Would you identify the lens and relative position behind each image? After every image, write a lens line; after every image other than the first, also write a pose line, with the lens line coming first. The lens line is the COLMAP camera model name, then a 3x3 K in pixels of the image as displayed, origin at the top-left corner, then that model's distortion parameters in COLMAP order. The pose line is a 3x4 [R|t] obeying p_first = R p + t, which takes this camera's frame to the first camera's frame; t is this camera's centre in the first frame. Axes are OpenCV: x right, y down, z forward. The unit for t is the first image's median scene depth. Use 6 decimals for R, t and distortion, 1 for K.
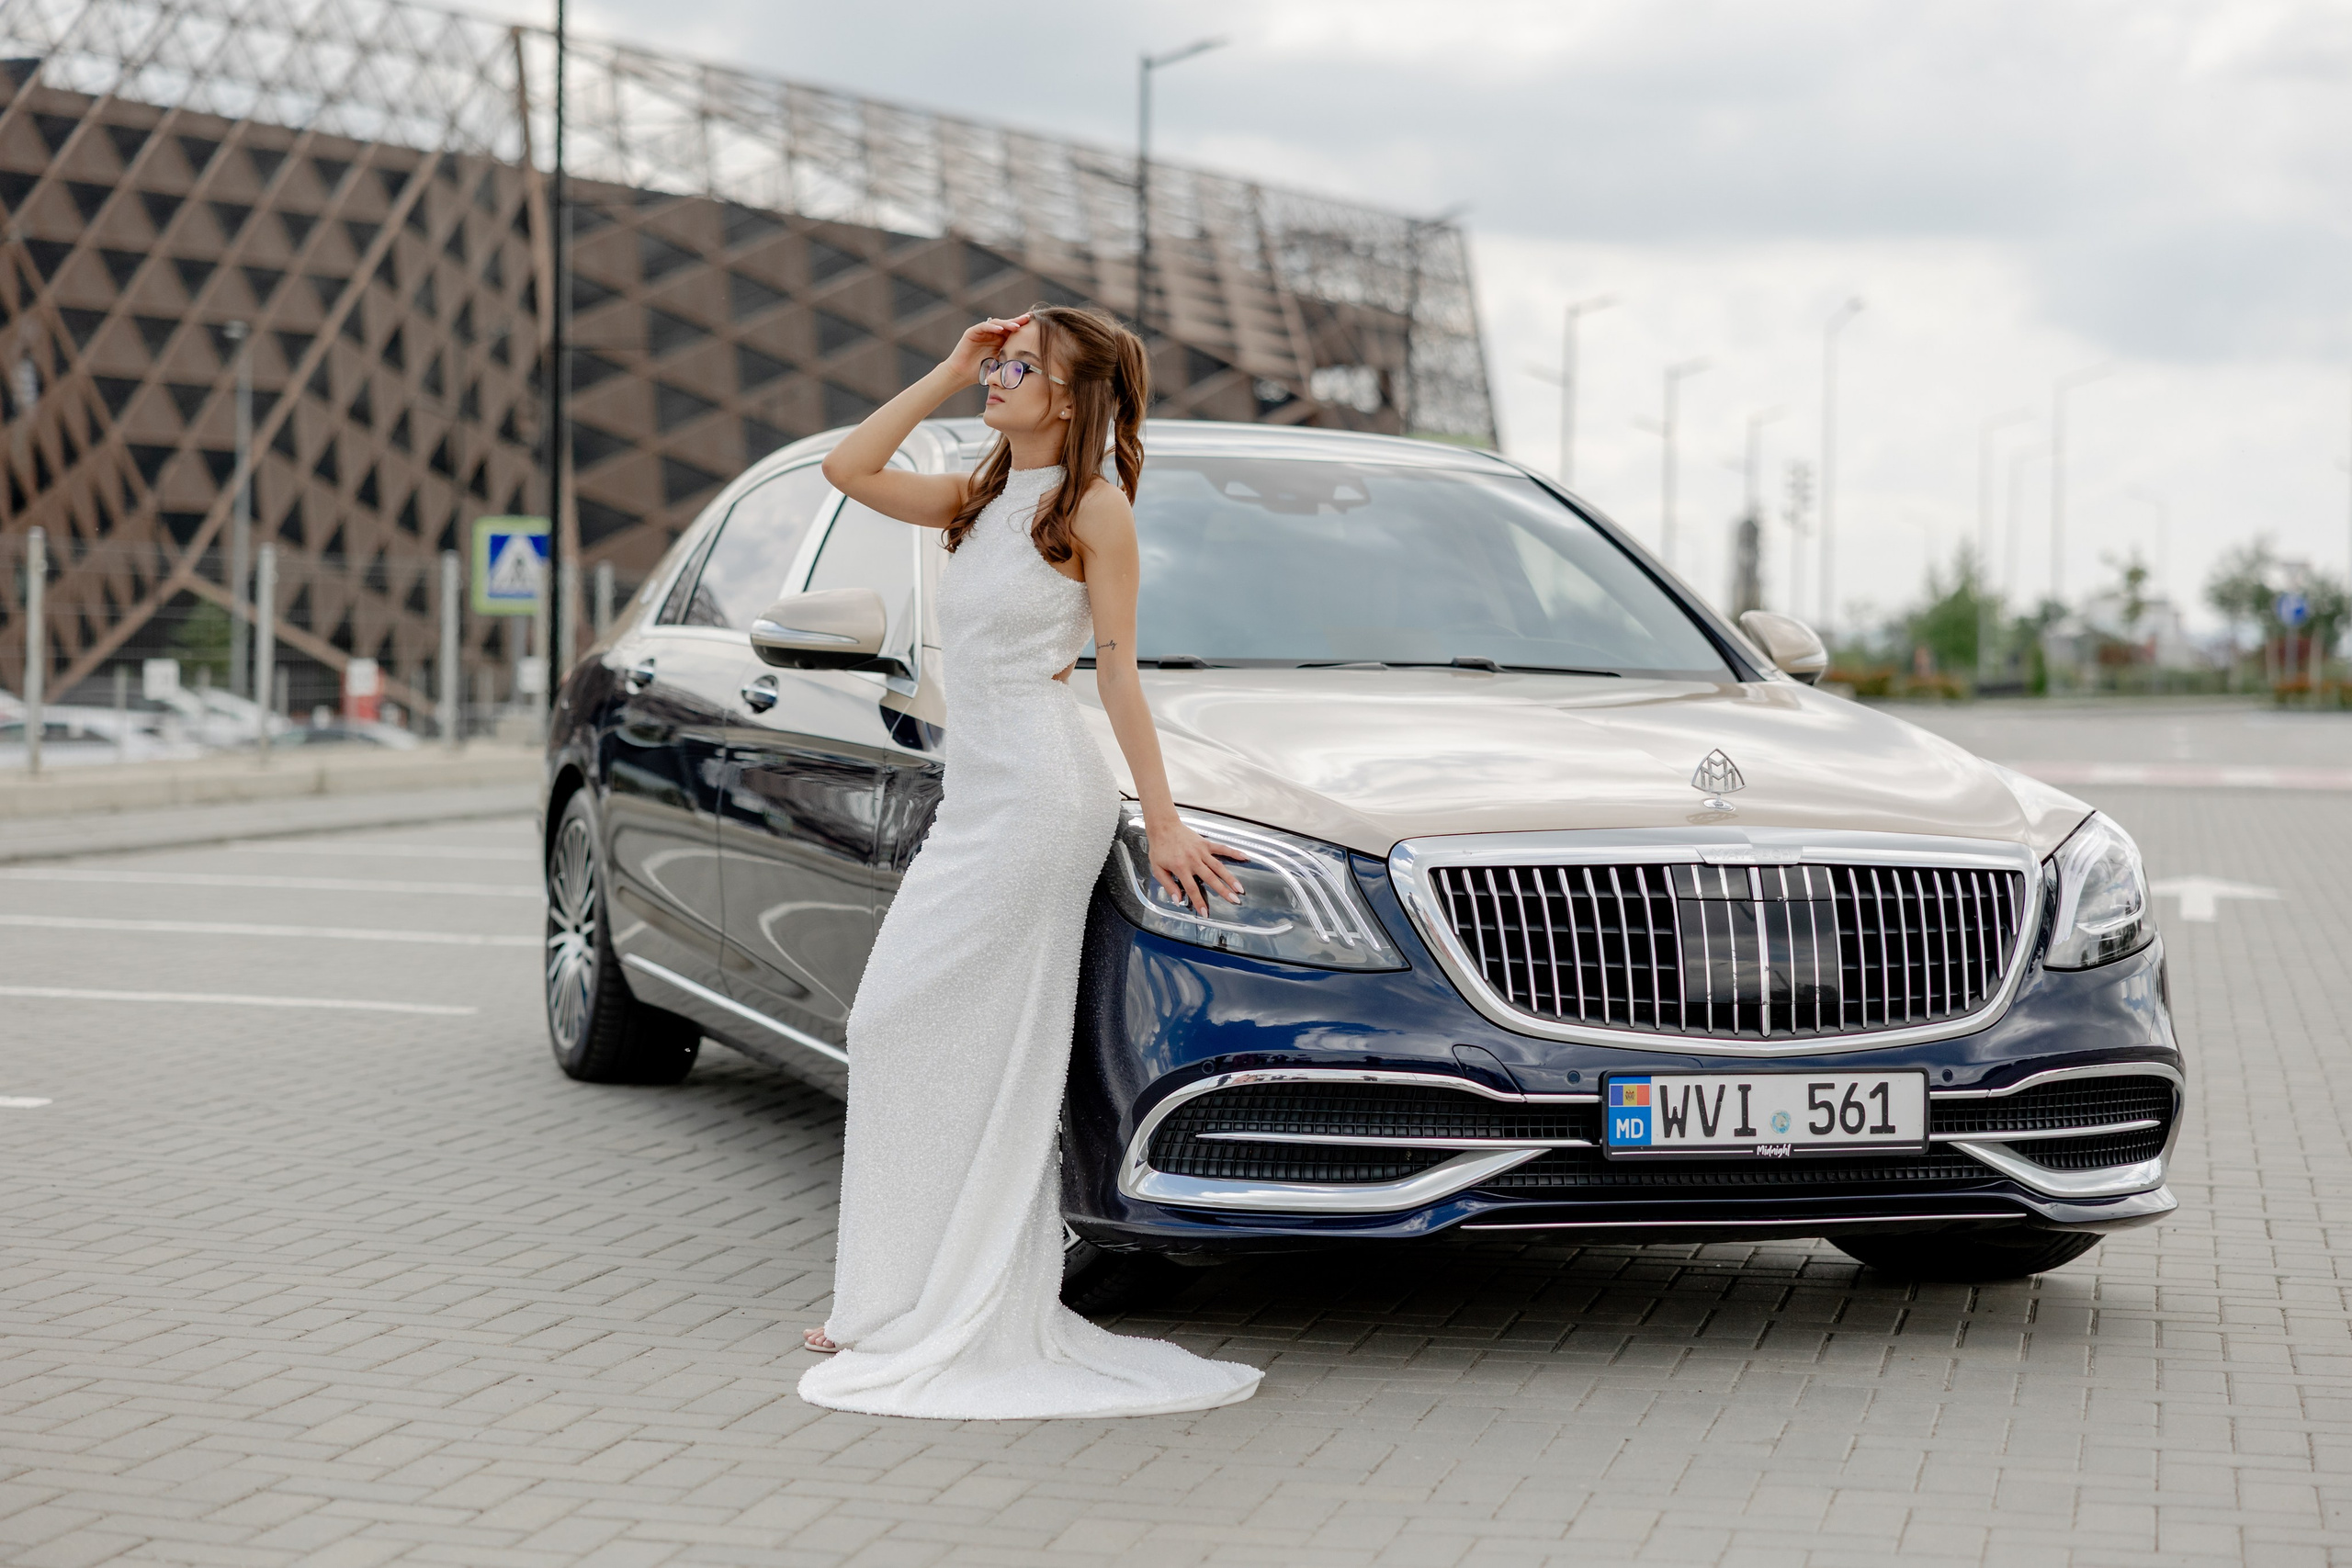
lens RADIAL K [[4452.8, 0, 1176.0], [0, 4452.8, 784.0], [0, 0, 1]] dist [0.048758, -0.275579]
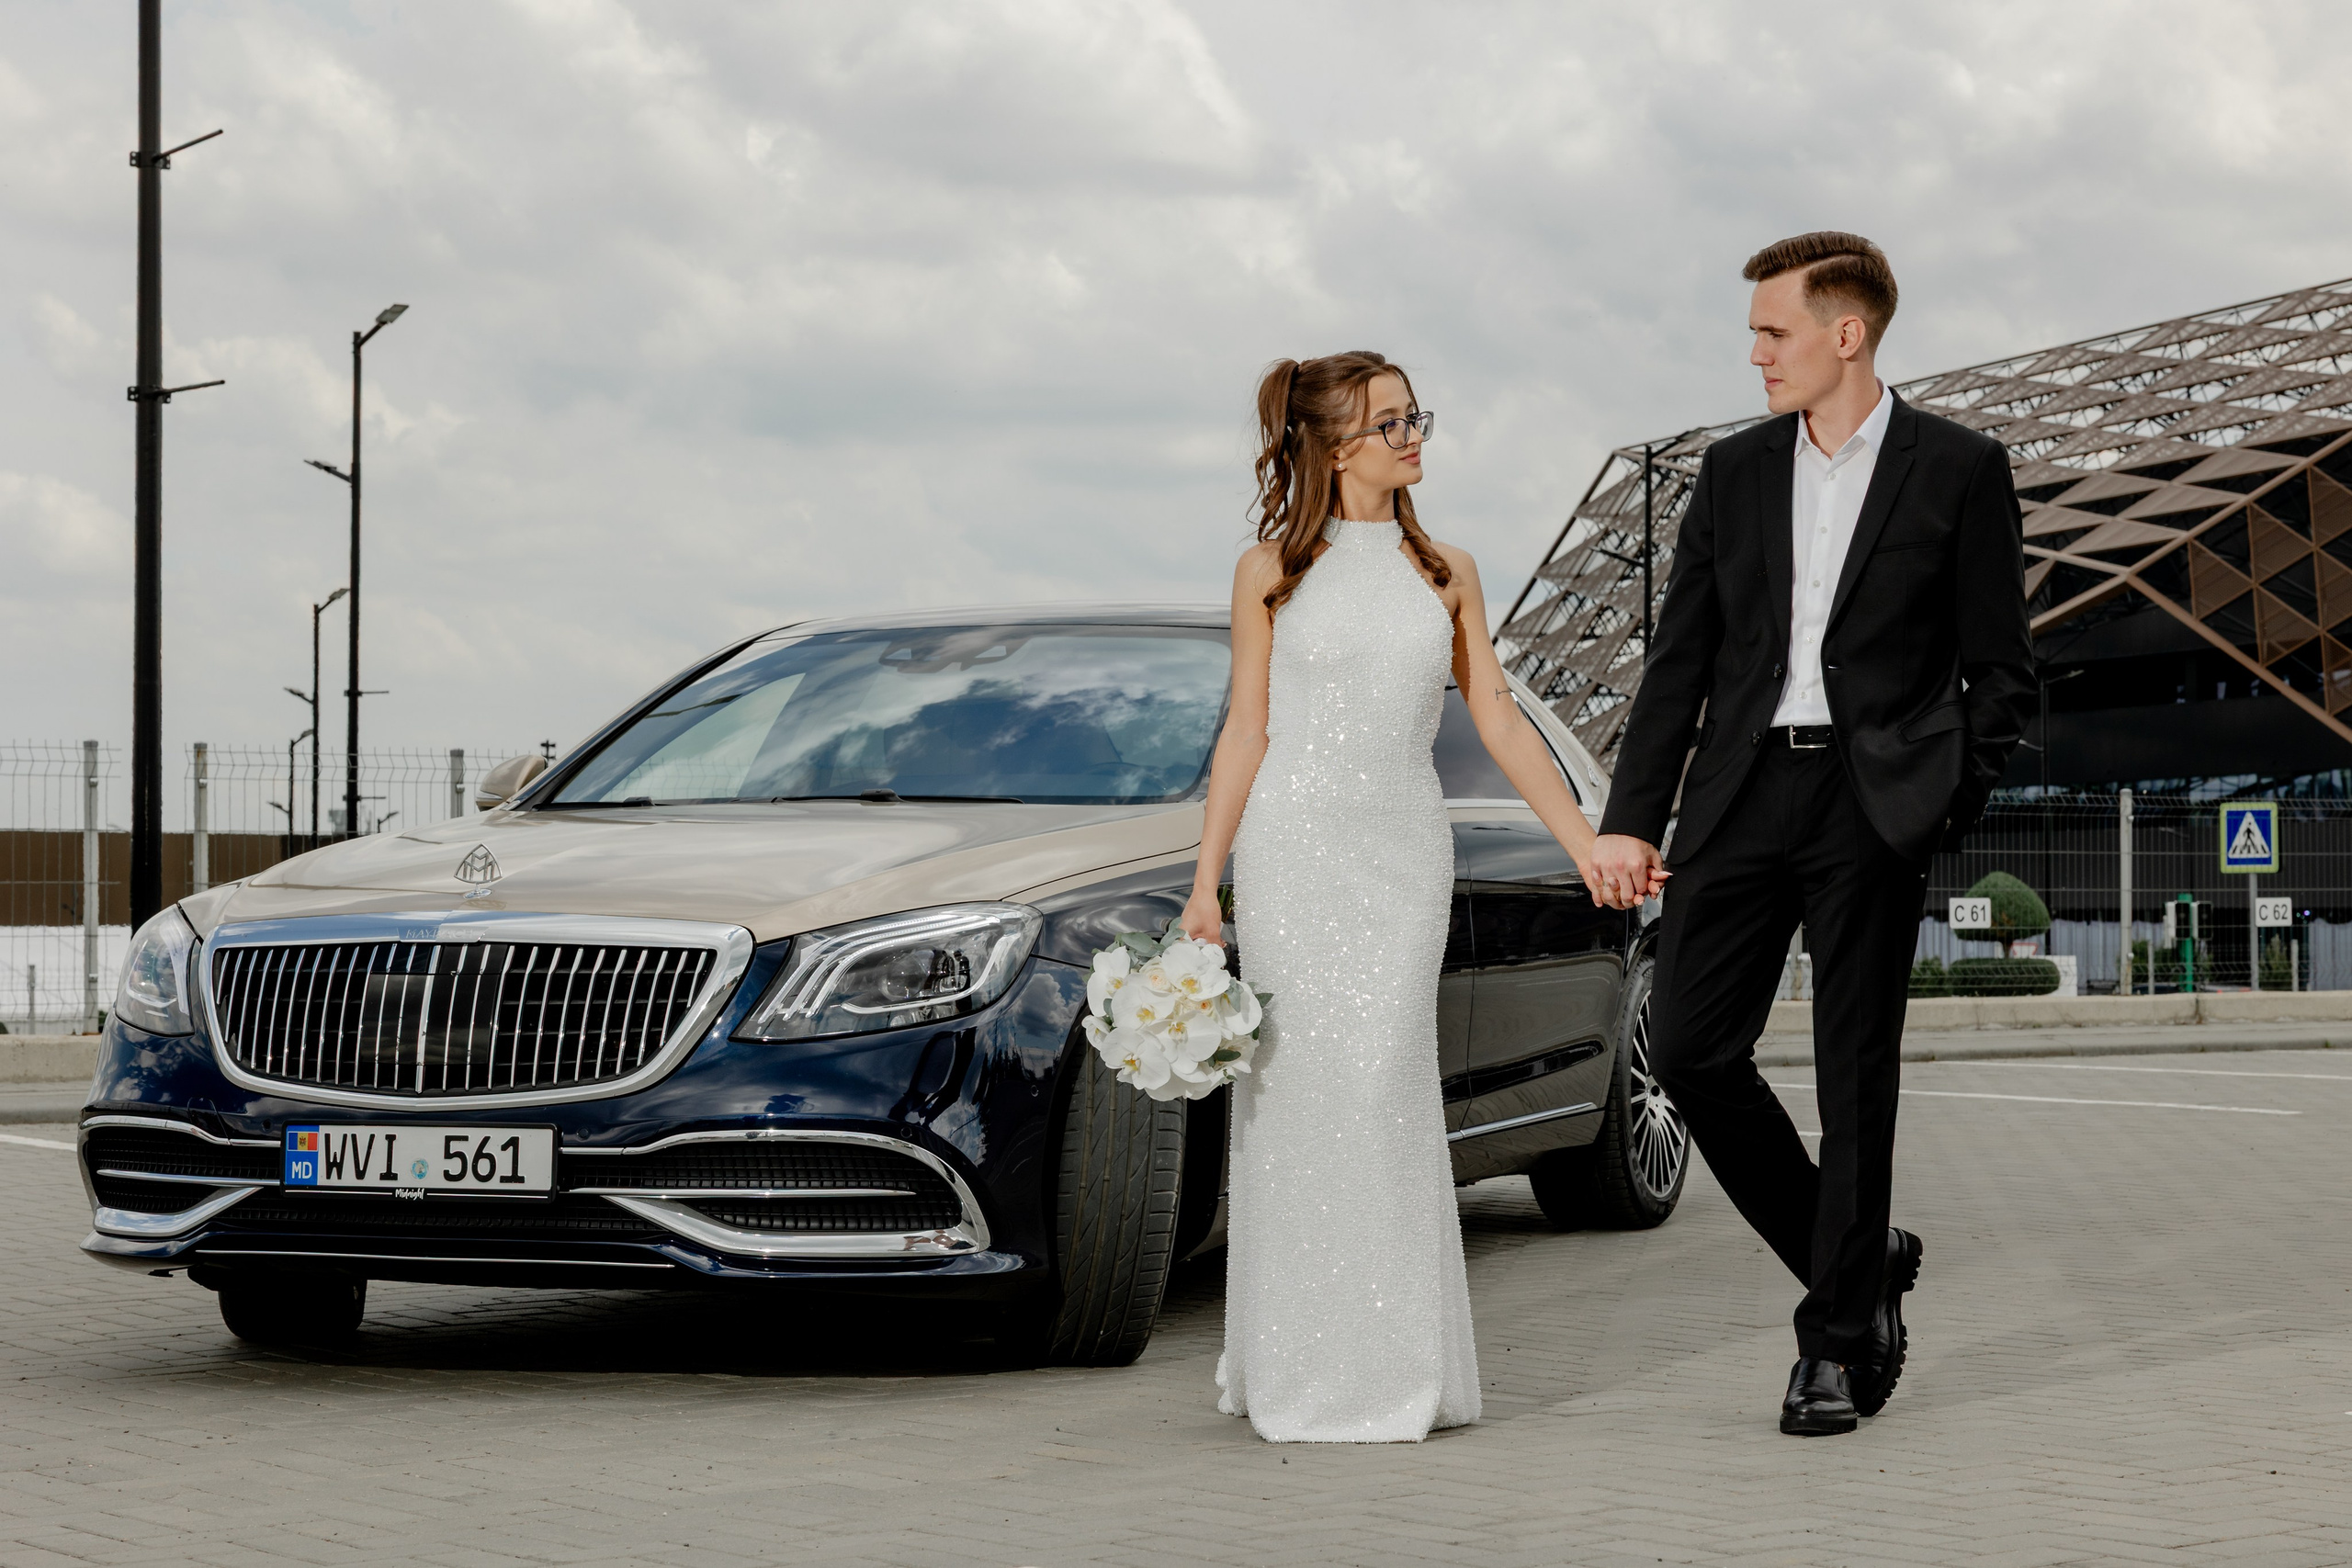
lens RADIAL K [[4256.0, 0, 1176.0], [0, 4256.0, 784.0], [0, 0, 1]] dist [0.015979, 0.010680]
pose [[0.765427, -0.040457, -0.642249, 0.966222], [-0.003034, 0.997784, -0.066470, 0.048885], [0.643515, 0.052827, 0.763608, 0.288169]]
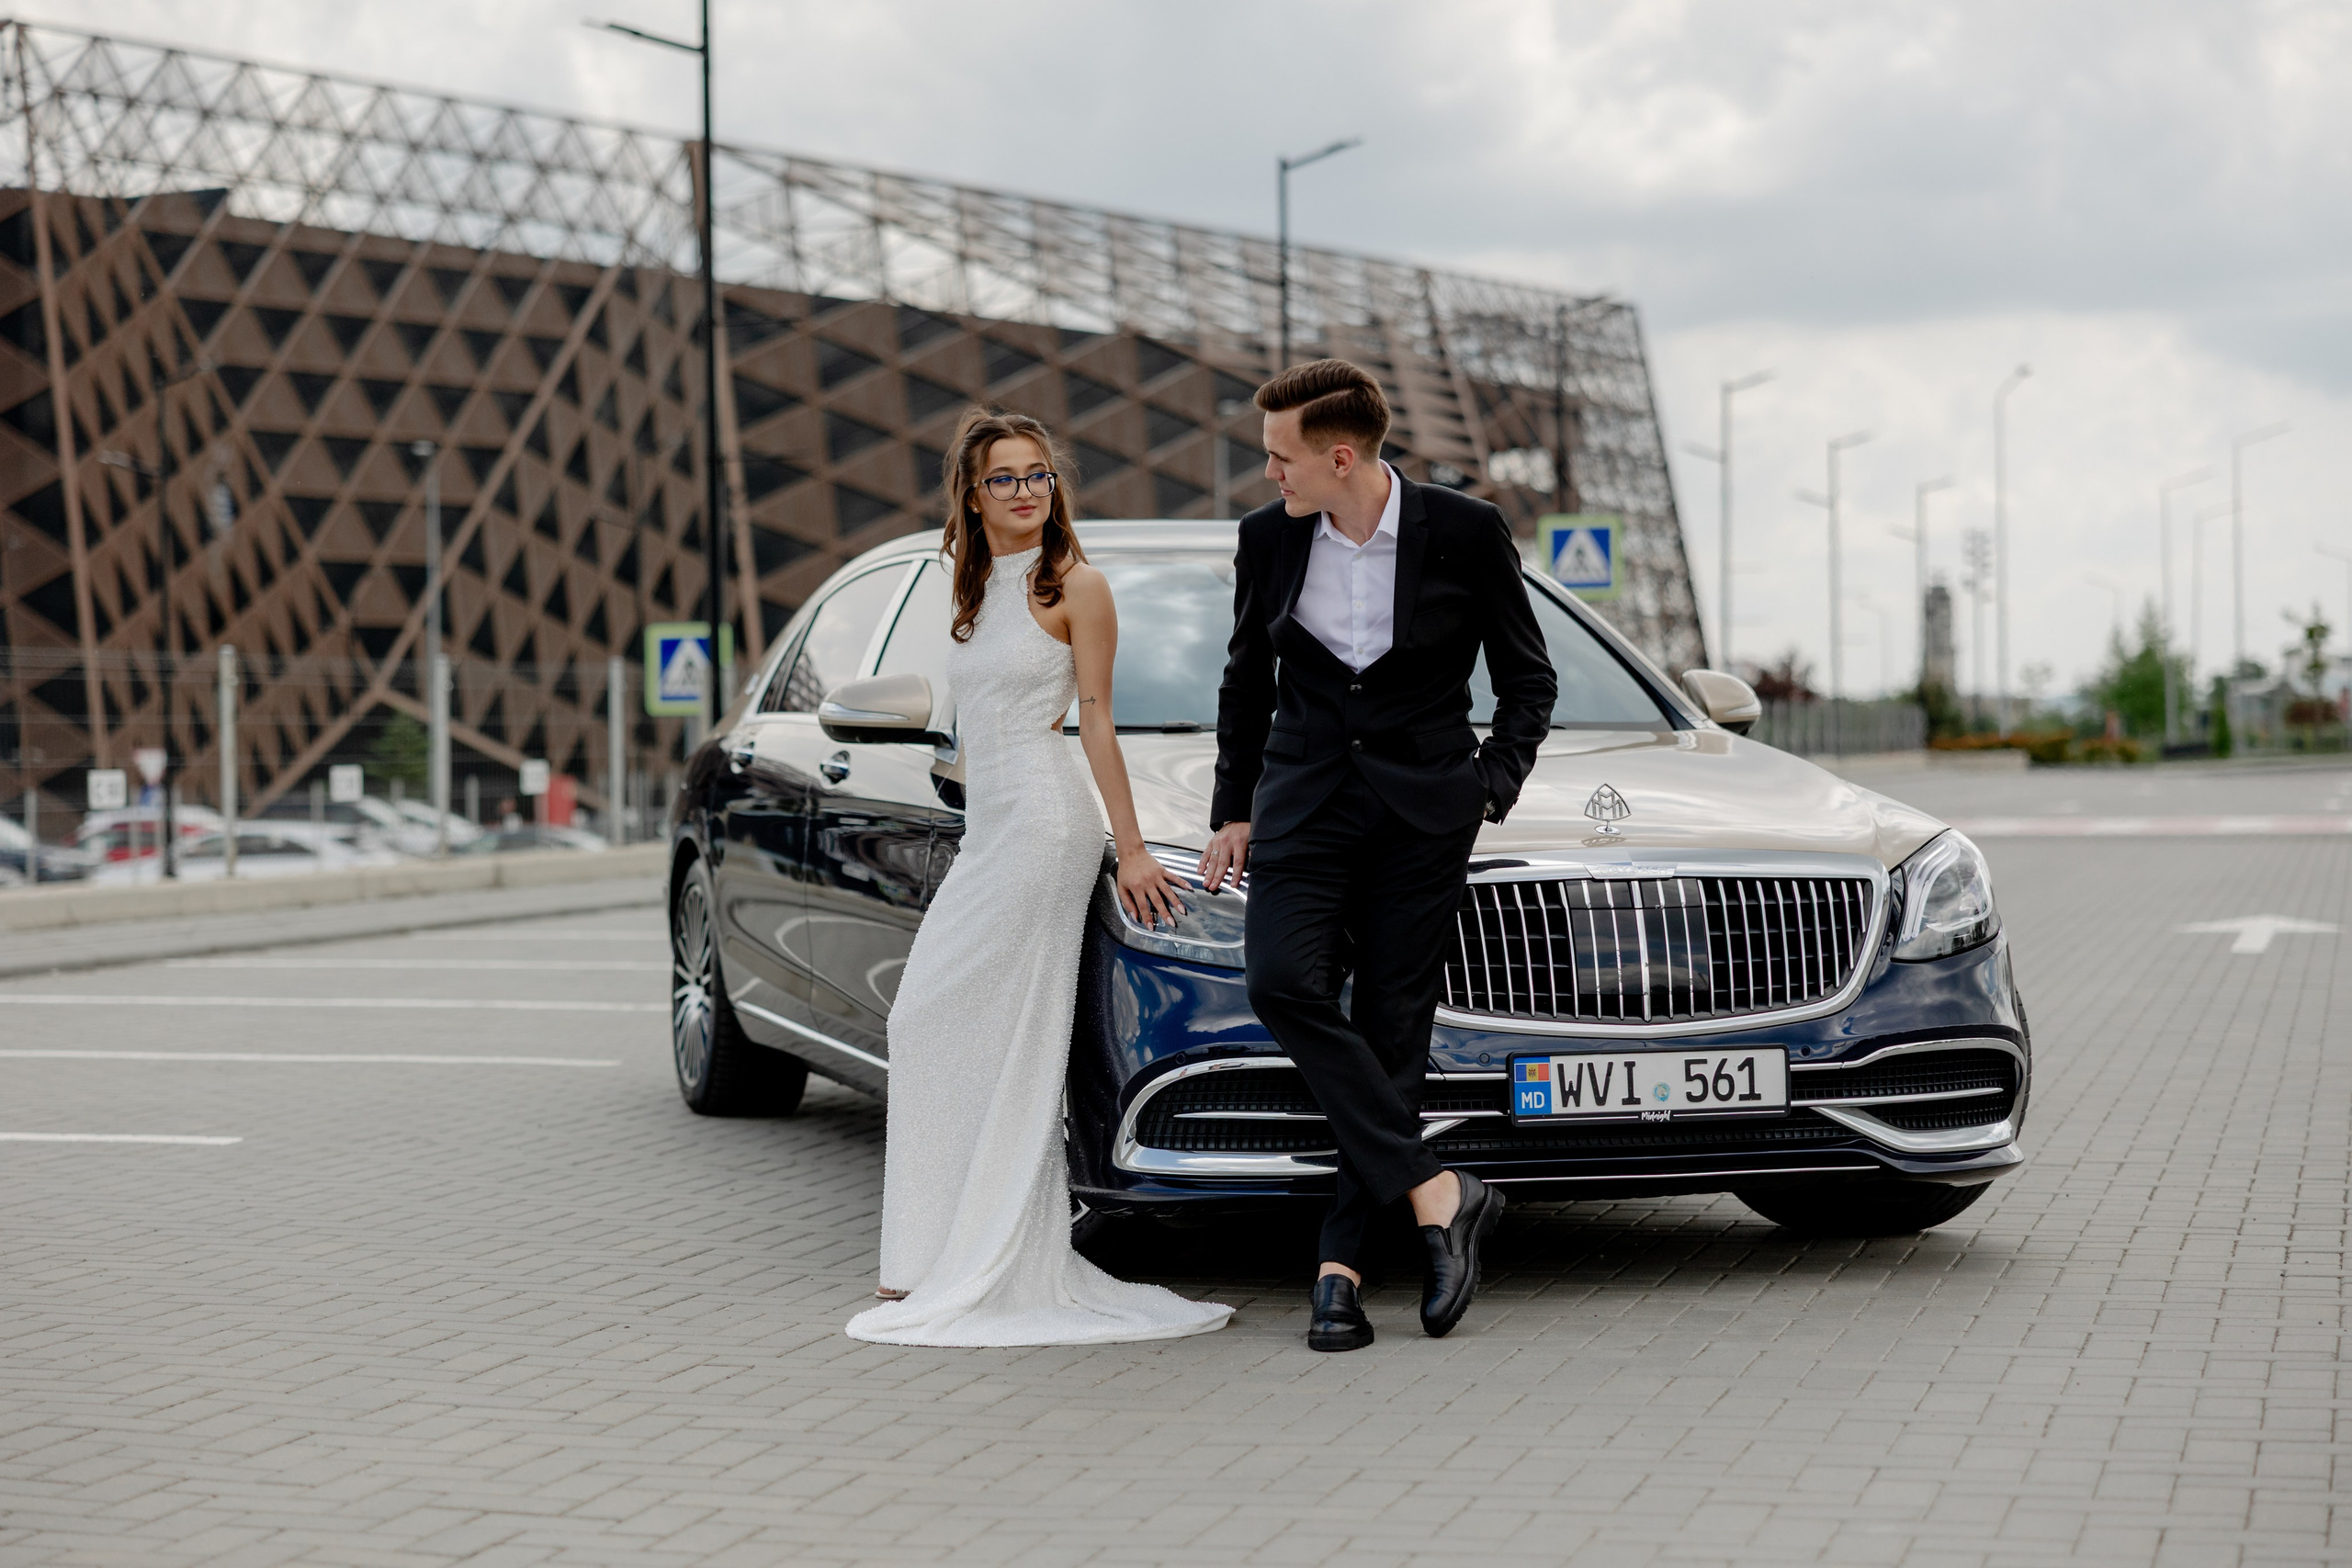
lens RADIAL K [[4454.2, 0, 1176.0], [0, 4454.2, 784.0], [0, 0, 1]] dist [0.032855, -0.112389]
pose [[0.998670, -0.028419, -0.043015, 0.058266], [0.027558, 0.999410, -0.020478, 0.013704], [0.043571, 0.019266, 0.998865, -0.201606]]
